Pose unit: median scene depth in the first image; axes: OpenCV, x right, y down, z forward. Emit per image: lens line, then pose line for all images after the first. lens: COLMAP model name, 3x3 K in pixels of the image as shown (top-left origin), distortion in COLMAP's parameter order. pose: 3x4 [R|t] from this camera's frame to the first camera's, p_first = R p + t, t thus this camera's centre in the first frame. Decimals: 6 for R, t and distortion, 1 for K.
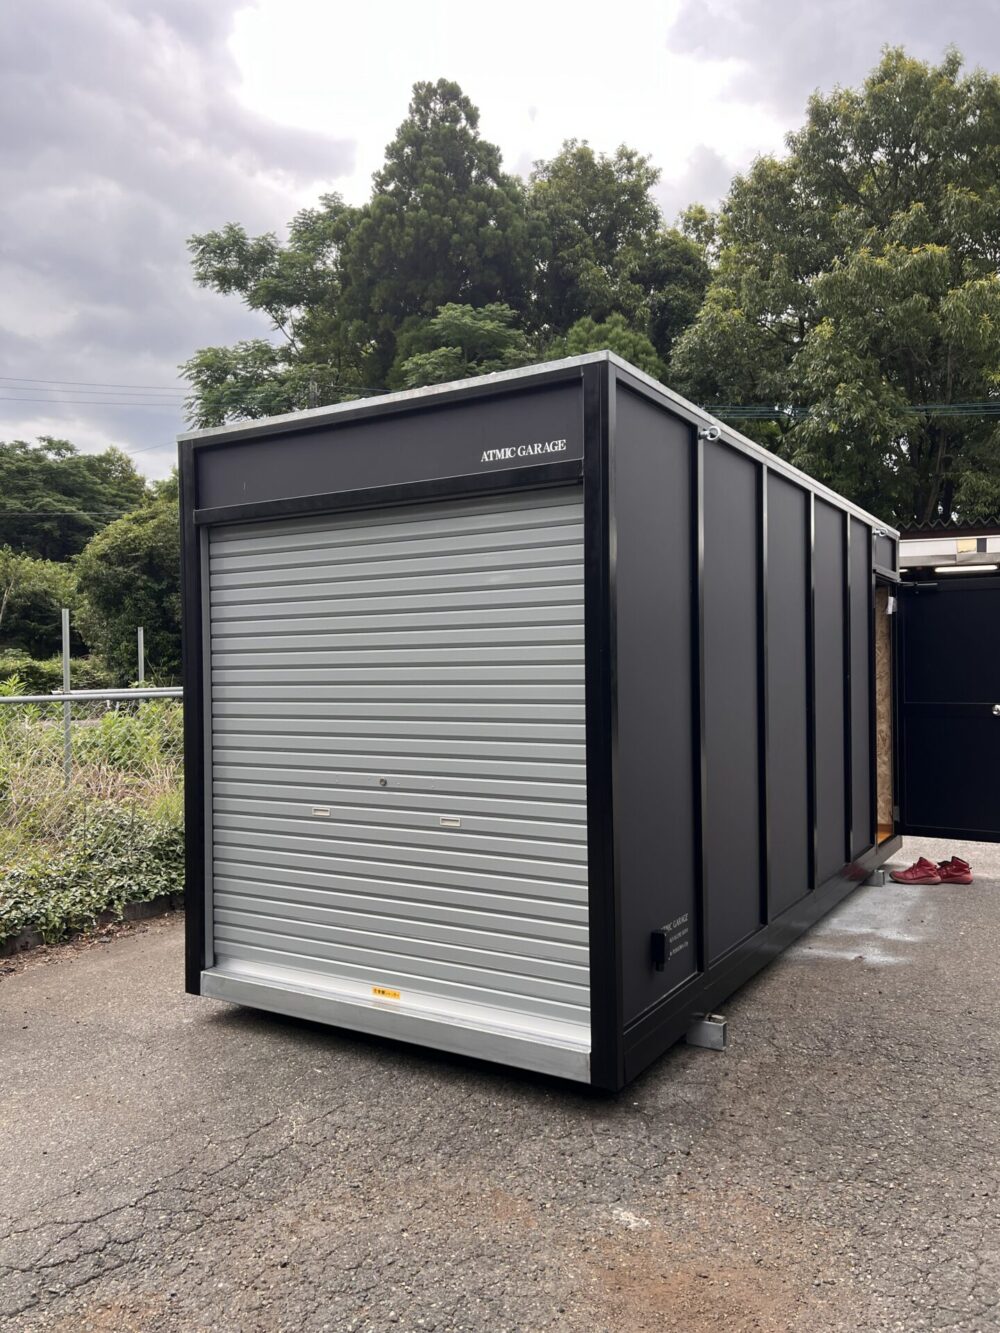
lens RADIAL K [[999.4, 0, 492.1], [0, 999.4, 676.4], [0, 0, 1]] dist [0.006582, 0.001852]
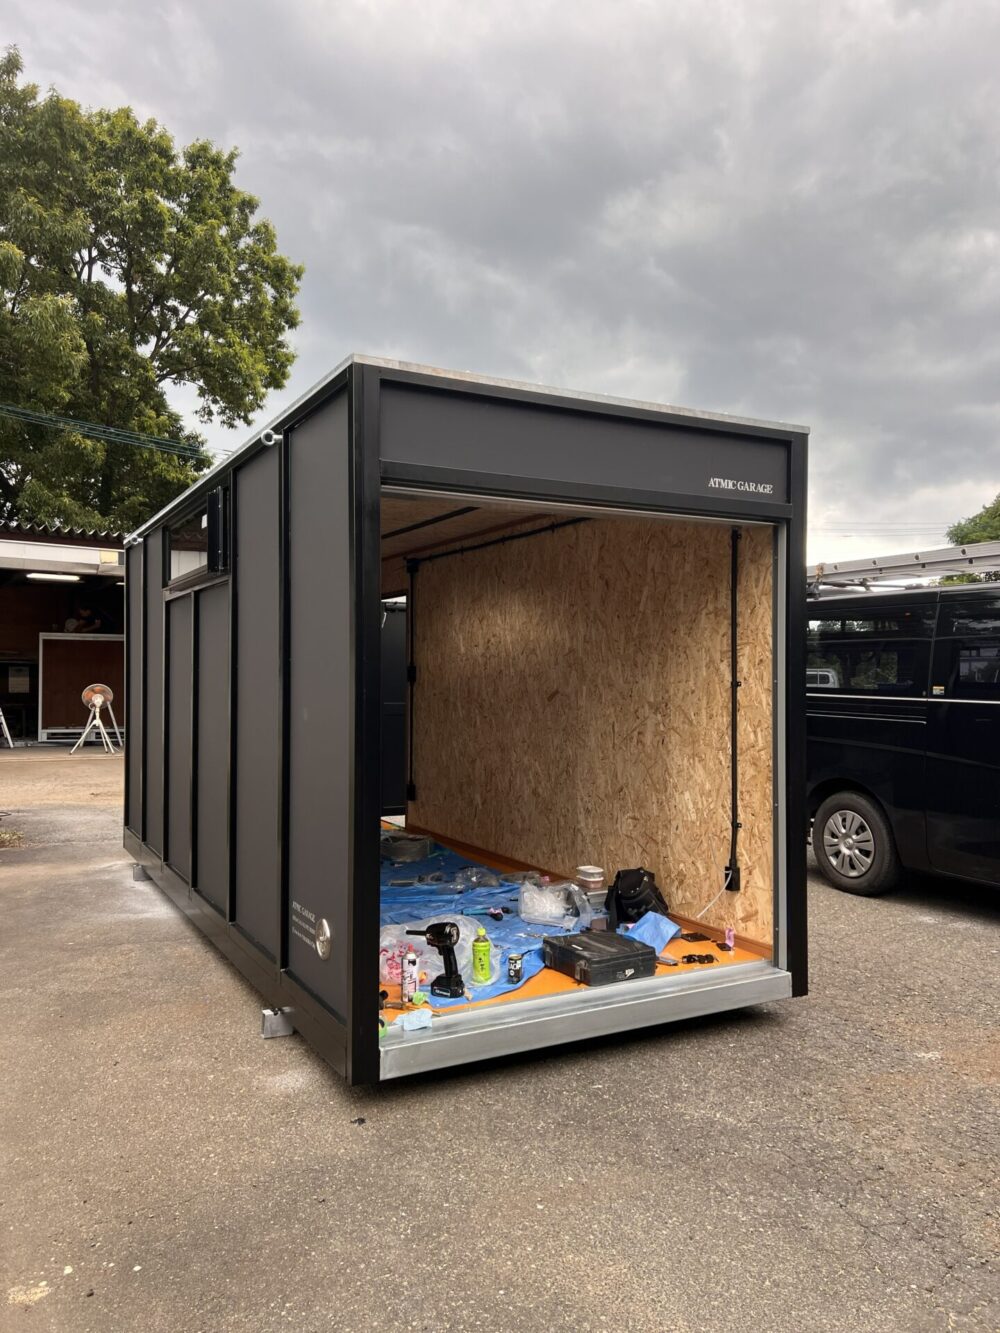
lens RADIAL K [[999.4, 0, 492.1], [0, 999.4, 676.4], [0, 0, 1]] dist [0.006582, 0.001852]
pose [[0.506294, 0.012028, 0.862277, -0.195719], [-0.005041, 0.999927, -0.010989, 0.002640], [-0.862346, 0.001217, 0.506317, 0.112156]]
